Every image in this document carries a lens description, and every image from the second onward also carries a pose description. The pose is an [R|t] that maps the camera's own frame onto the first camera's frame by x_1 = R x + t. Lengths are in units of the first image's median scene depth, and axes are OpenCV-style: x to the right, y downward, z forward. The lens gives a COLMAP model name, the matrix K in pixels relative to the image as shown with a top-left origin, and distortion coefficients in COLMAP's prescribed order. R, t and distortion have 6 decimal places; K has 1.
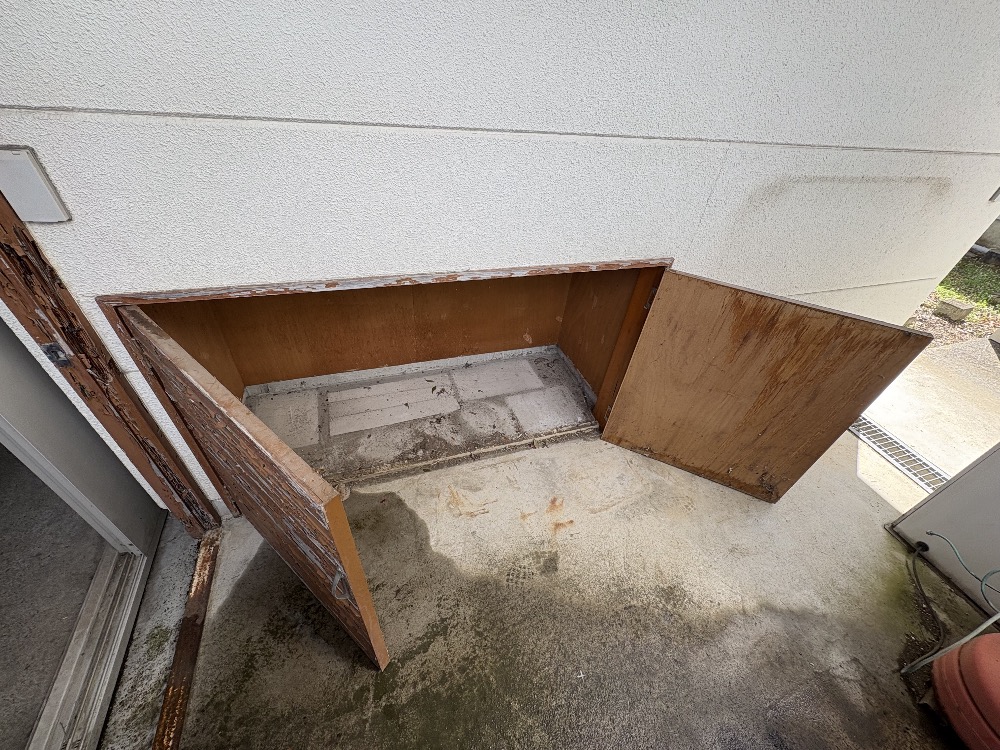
lens RADIAL K [[397.8, 0, 500.0], [0, 397.8, 375.0], [0, 0, 1]] dist [0.002620, -0.000040]
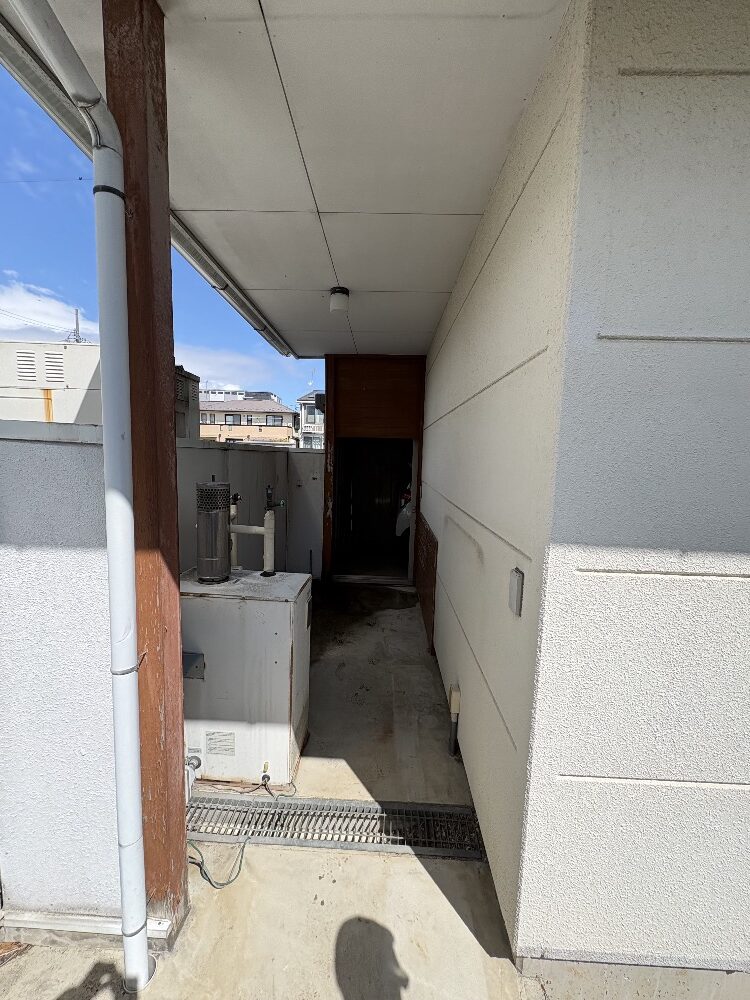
lens RADIAL K [[397.8, 0, 376.1], [0, 397.8, 500.2], [0, 0, 1]] dist [0.002620, -0.000040]
pose [[-0.351167, -0.005148, -0.936299, 2.438885], [-0.648061, 0.723087, 0.239085, -0.710679], [0.675795, 0.690738, -0.257261, 1.120493]]
